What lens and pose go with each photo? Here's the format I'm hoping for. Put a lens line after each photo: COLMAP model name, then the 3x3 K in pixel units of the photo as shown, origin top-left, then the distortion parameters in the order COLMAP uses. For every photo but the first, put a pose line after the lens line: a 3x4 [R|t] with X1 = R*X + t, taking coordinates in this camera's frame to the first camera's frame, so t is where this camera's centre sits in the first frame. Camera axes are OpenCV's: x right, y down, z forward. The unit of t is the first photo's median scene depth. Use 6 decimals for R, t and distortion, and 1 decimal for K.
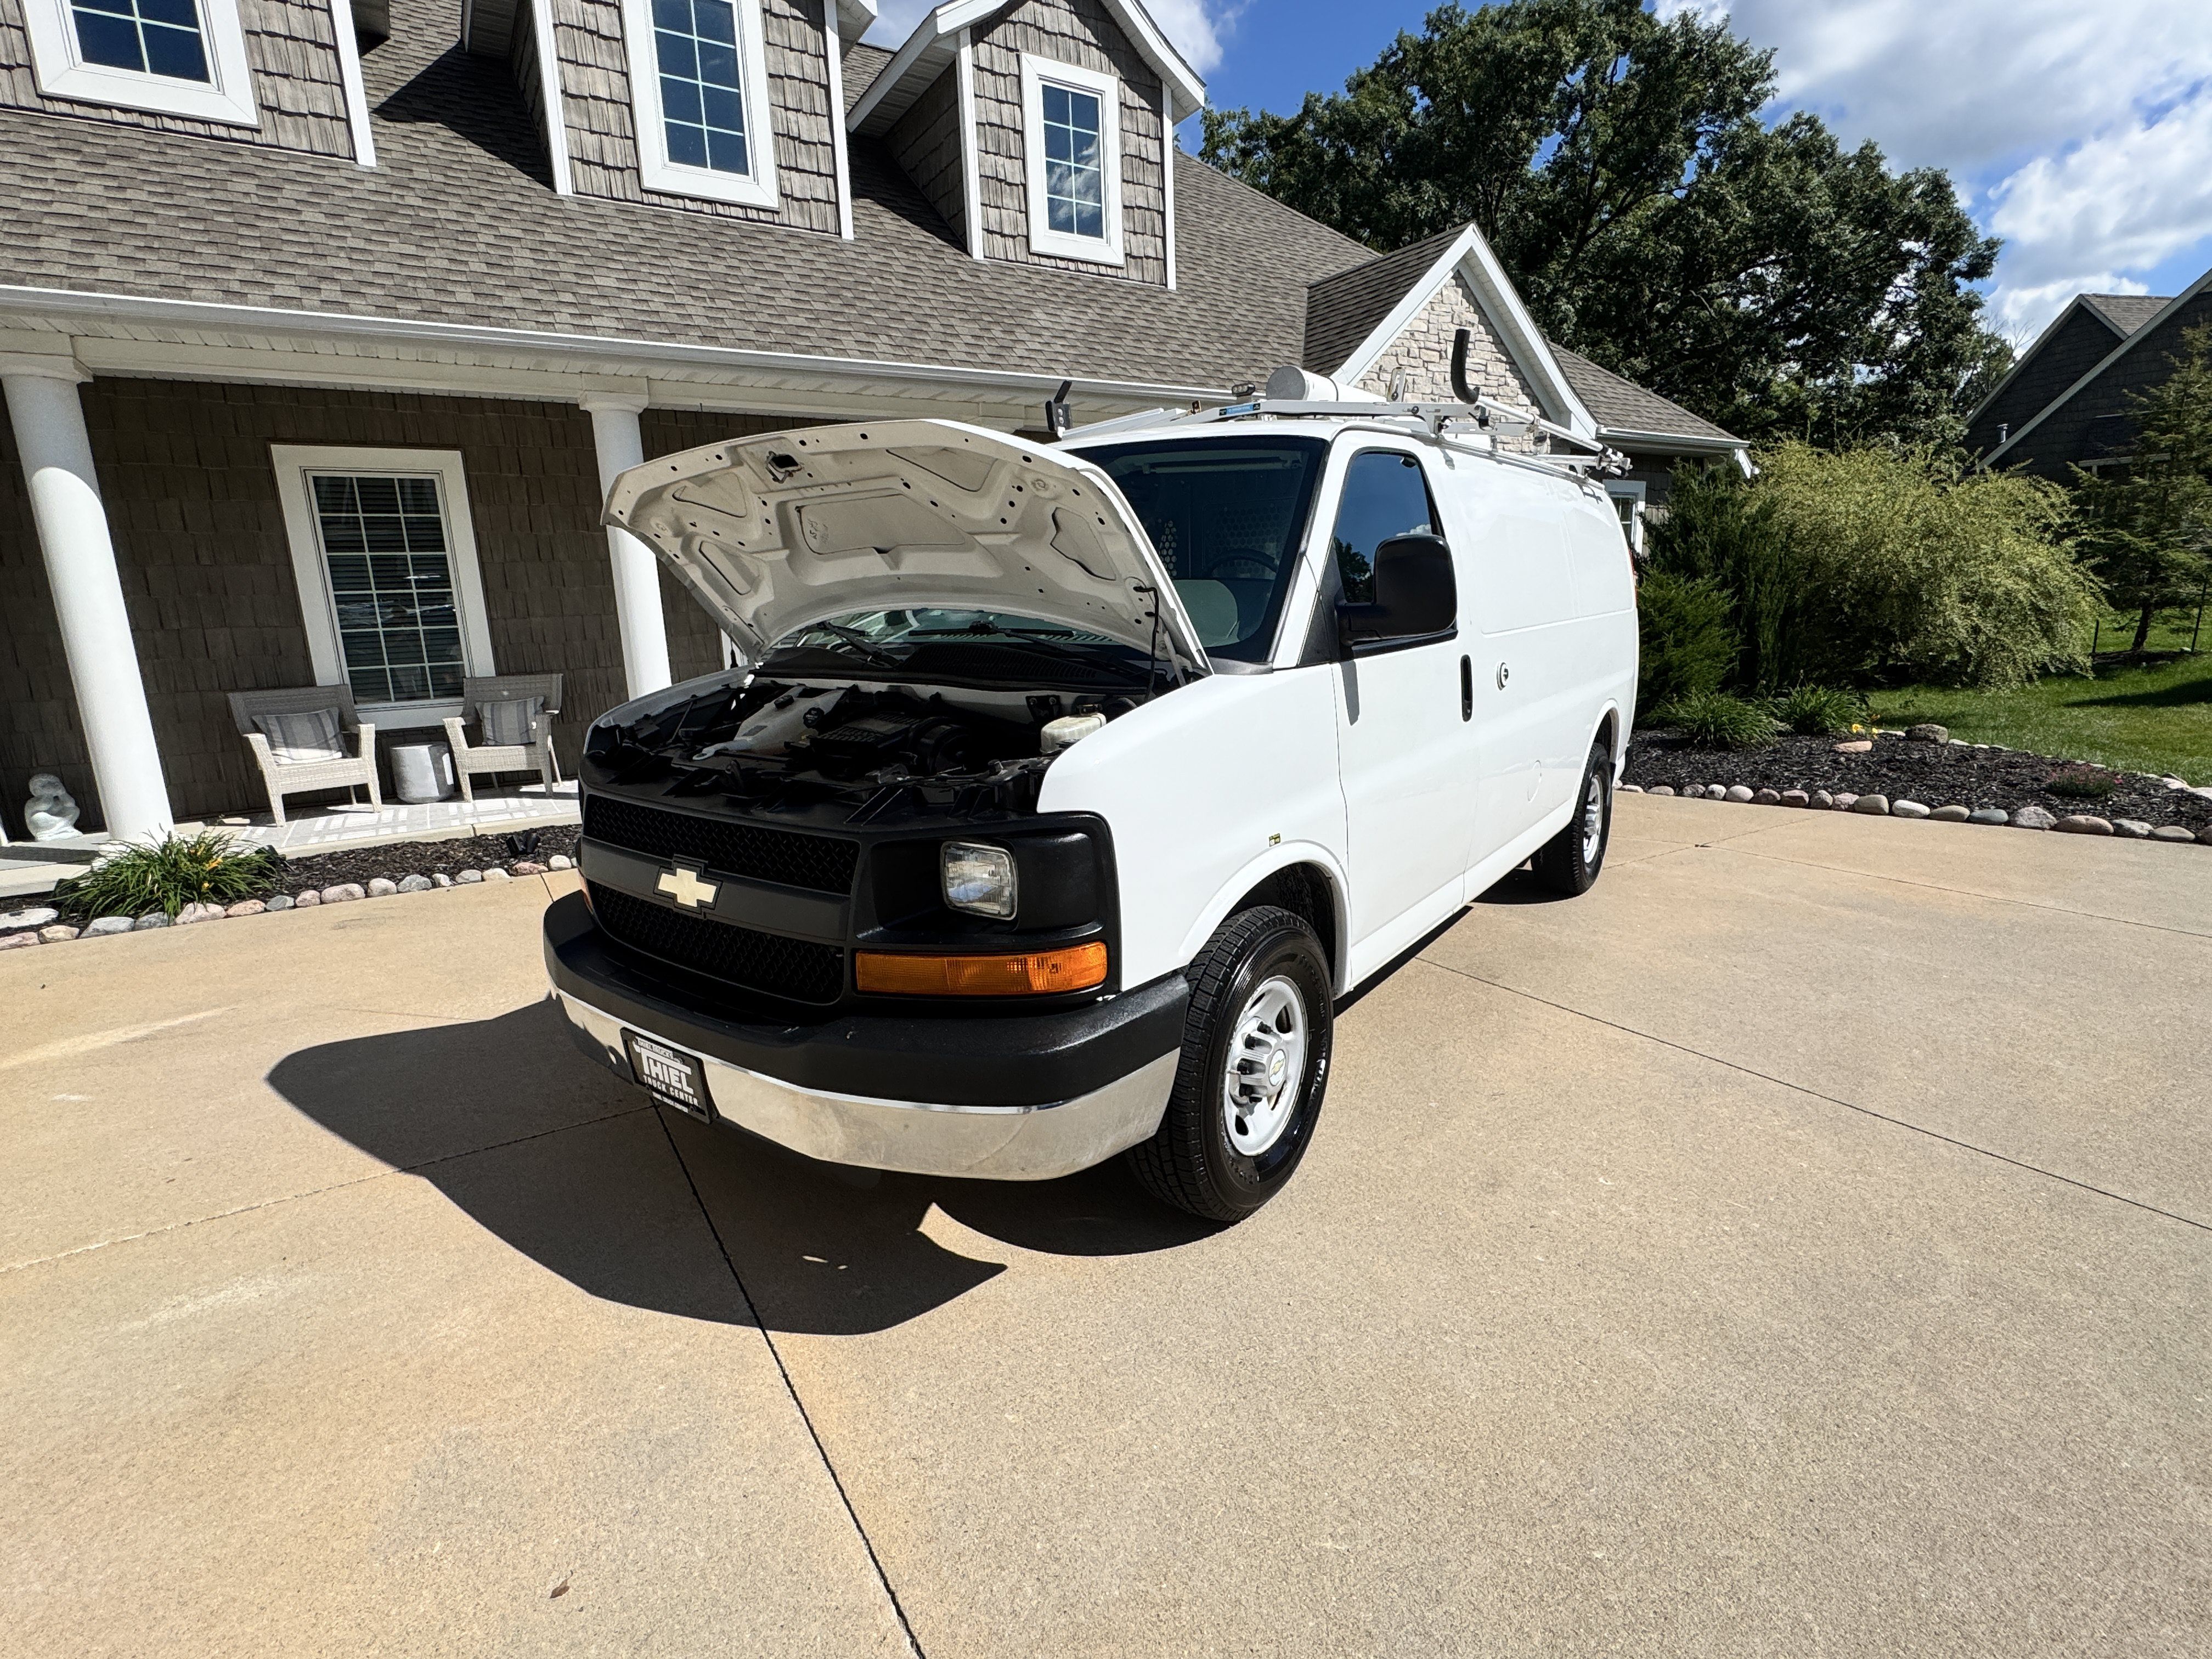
lens RADIAL K [[1044.3, 0, 1106.0], [0, 1044.3, 829.5], [0, 0, 1]] dist [-0.004710, 0.000359]
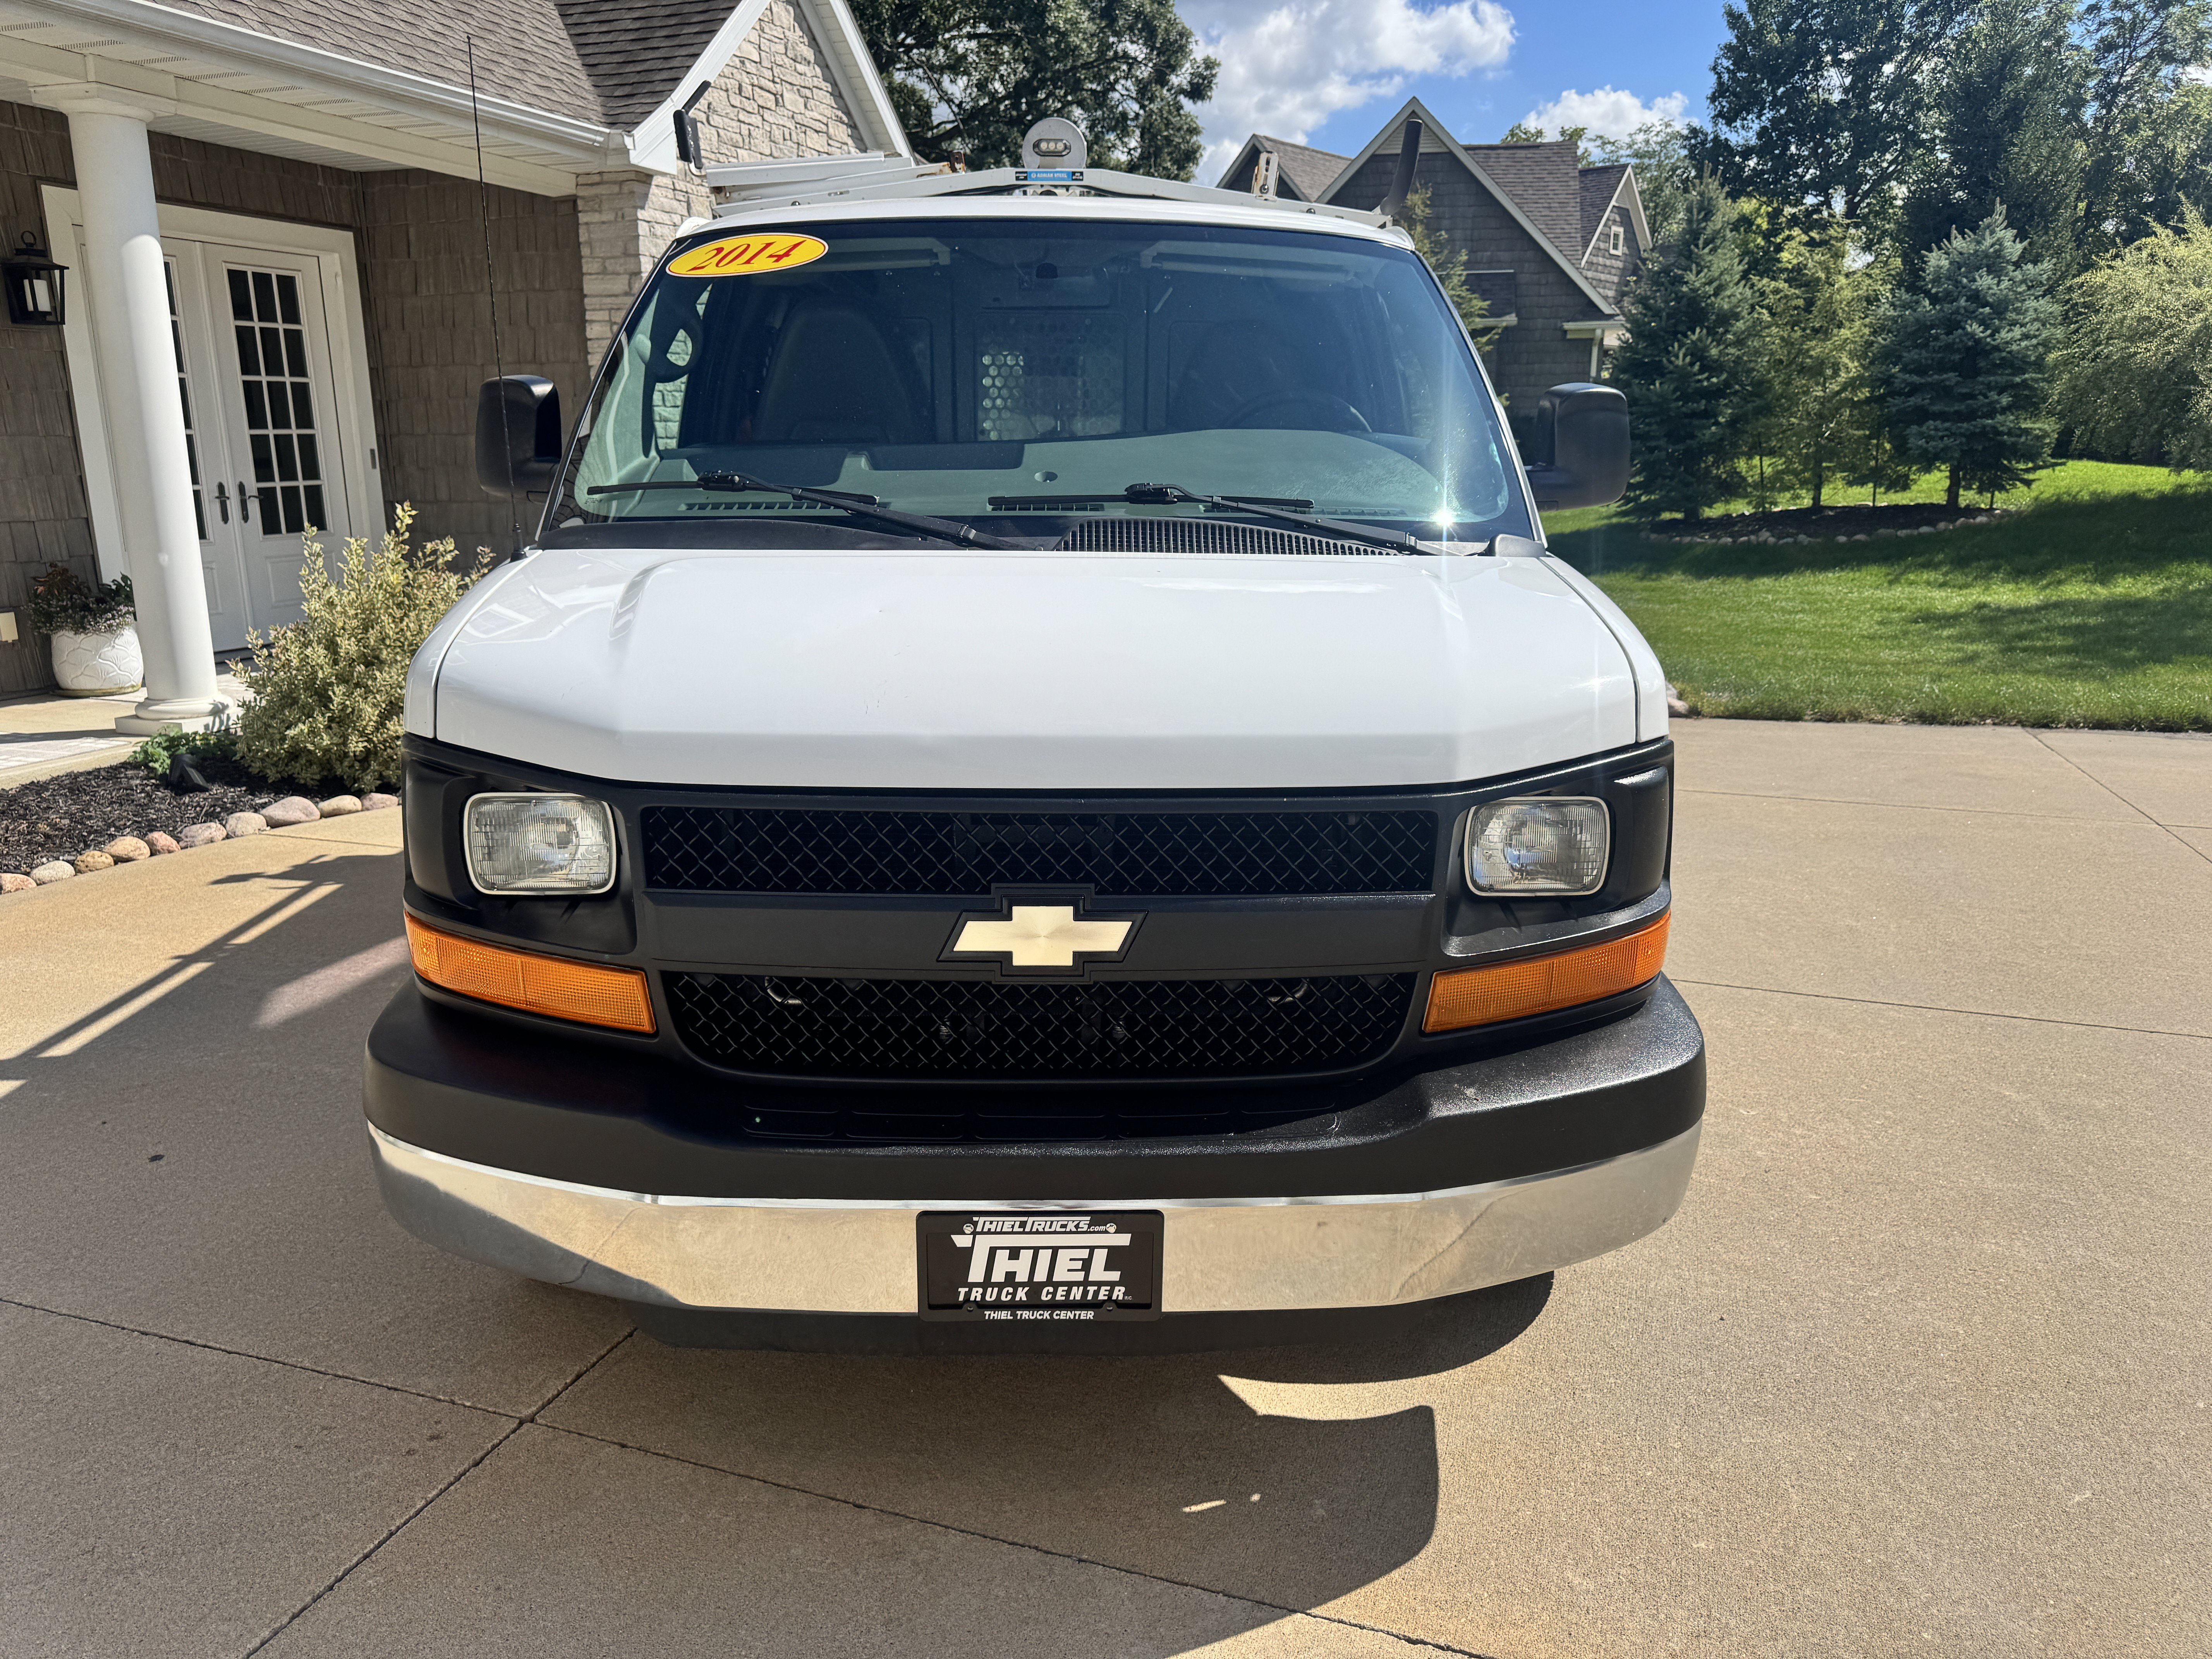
lens RADIAL K [[1563.1, 0, 1107.7], [0, 1563.1, 819.9], [0, 0, 1]] dist [0.008956, -0.007432]
pose [[0.784526, -0.113842, 0.609556, -0.291670], [0.106749, 0.993123, 0.048086, -0.015024], [-0.610838, 0.027345, 0.791283, 0.095265]]
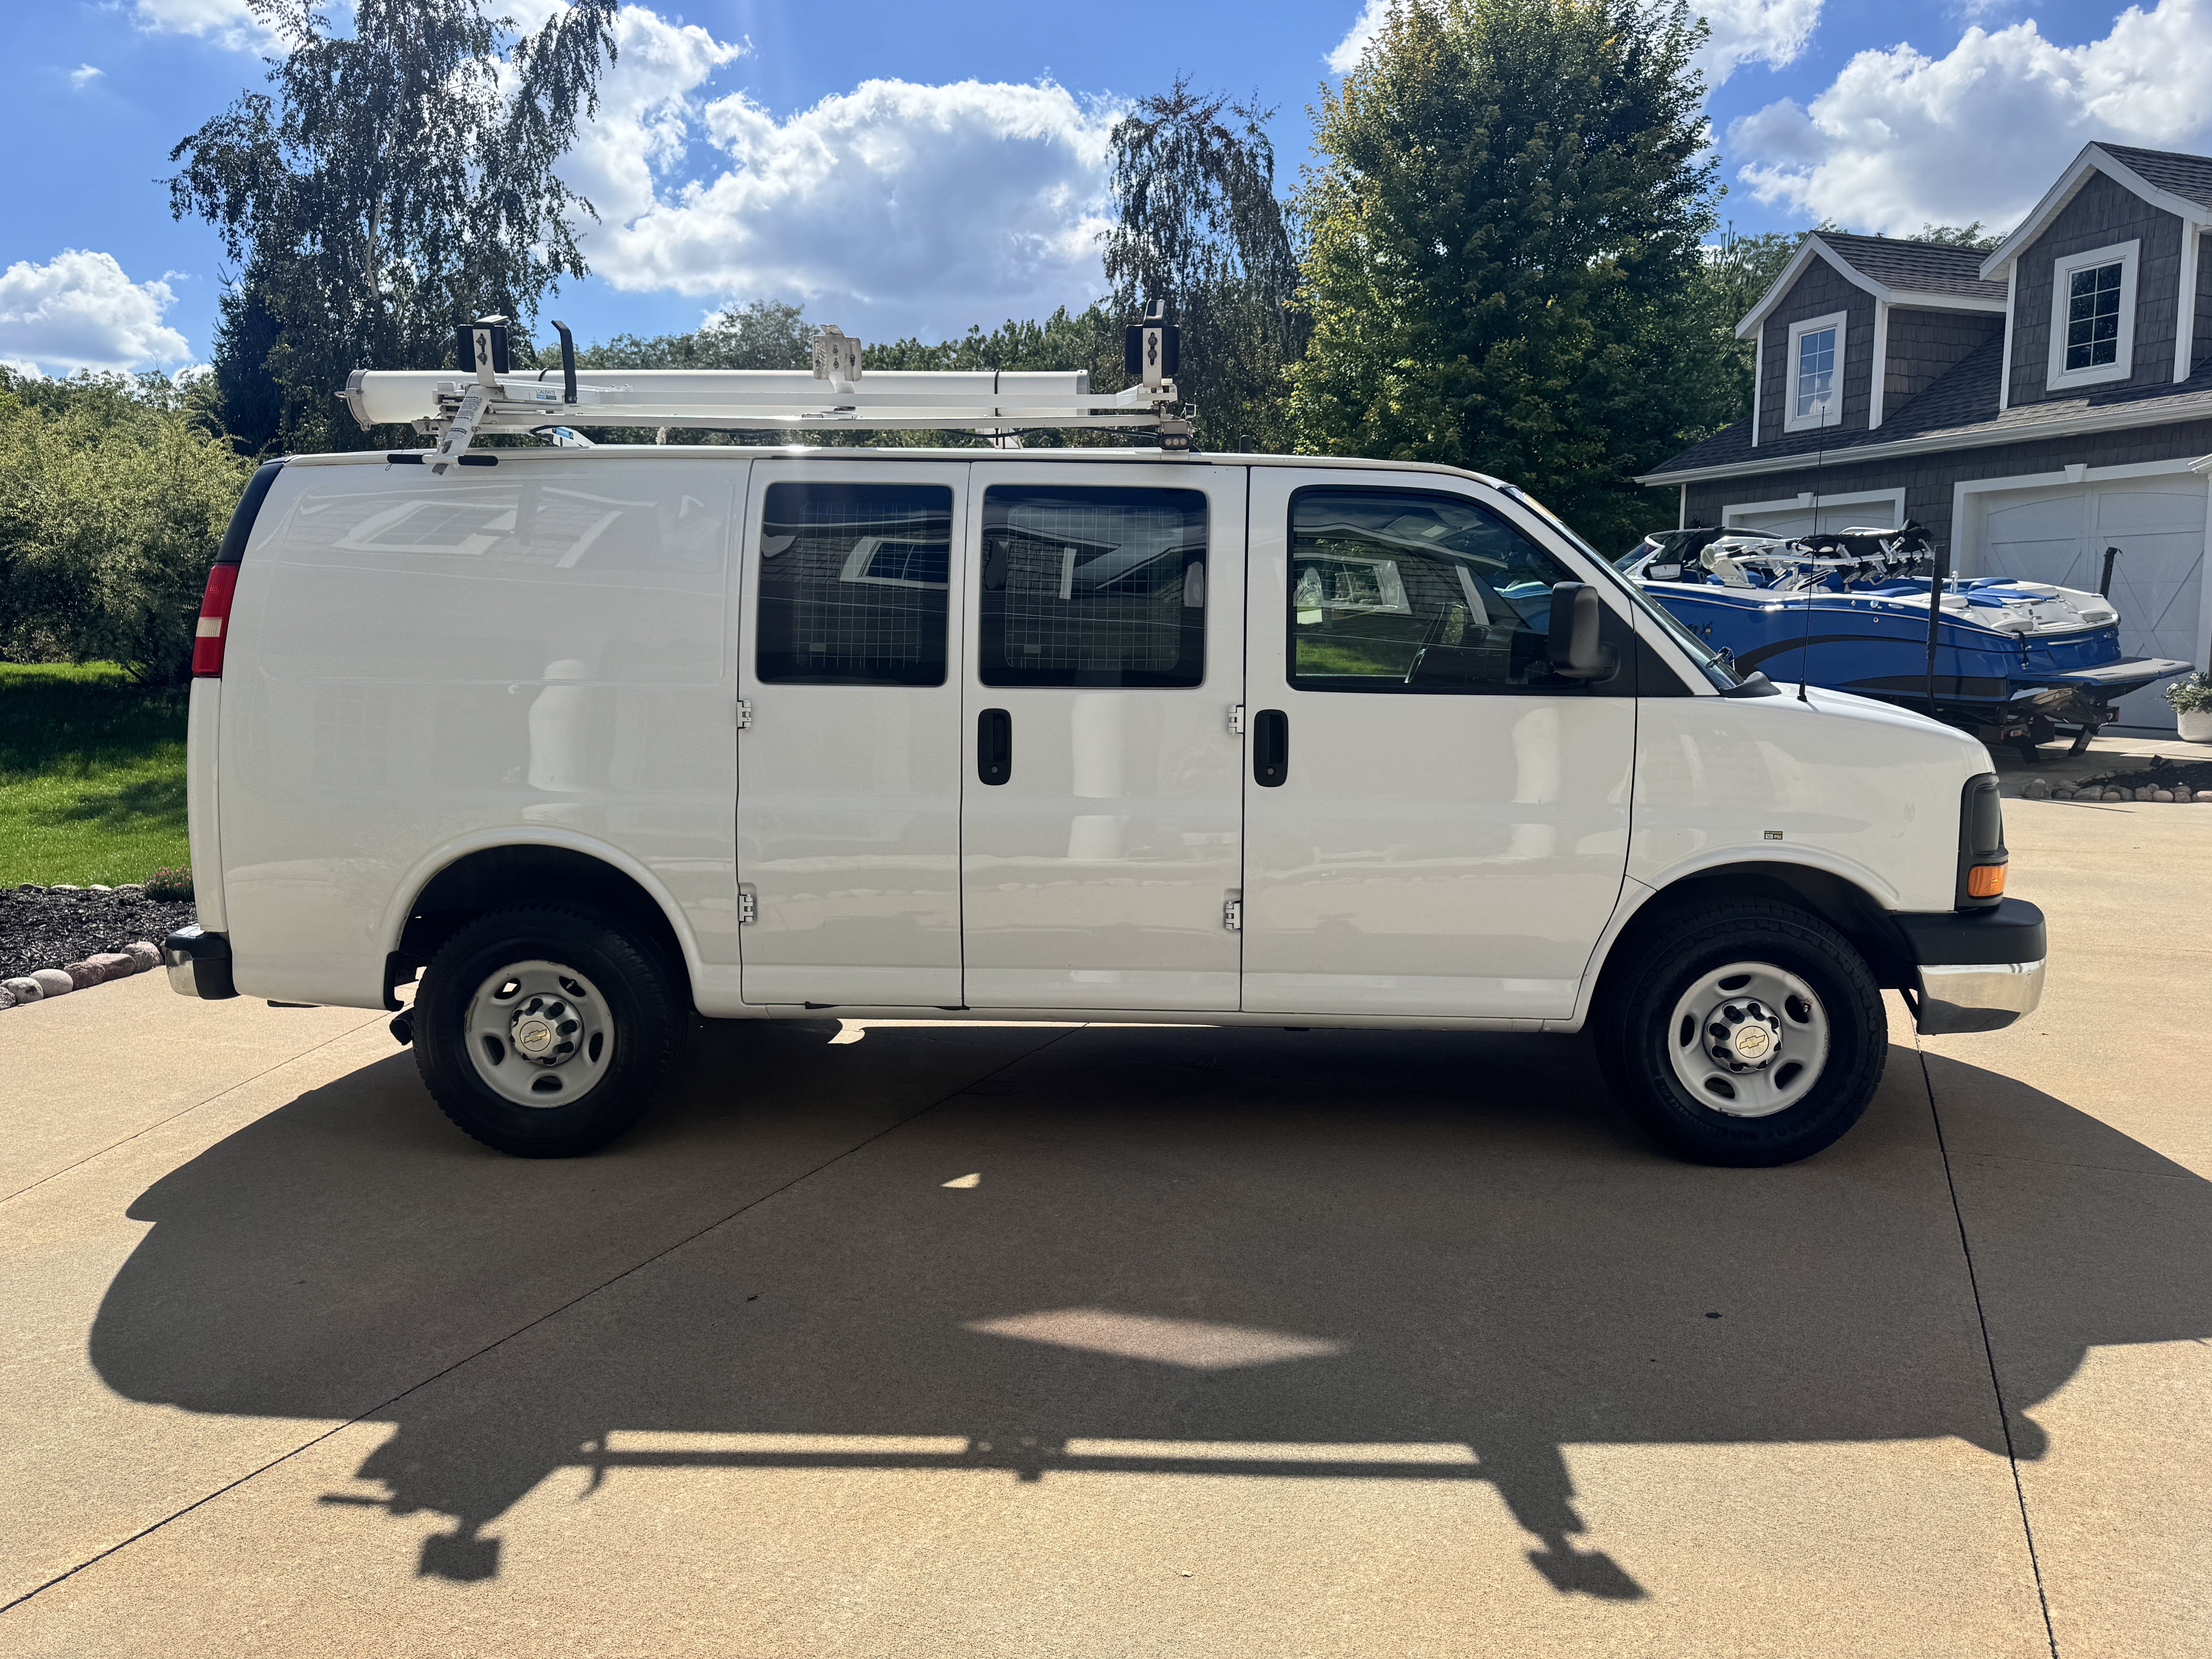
lens RADIAL K [[1563.1, 0, 1107.7], [0, 1563.1, 819.9], [0, 0, 1]] dist [0.008956, -0.007432]
pose [[-0.537593, -0.065608, 0.840648, -0.540429], [0.197630, 0.959394, 0.201259, -0.207383], [-0.819717, 0.274332, -0.502797, 1.021184]]
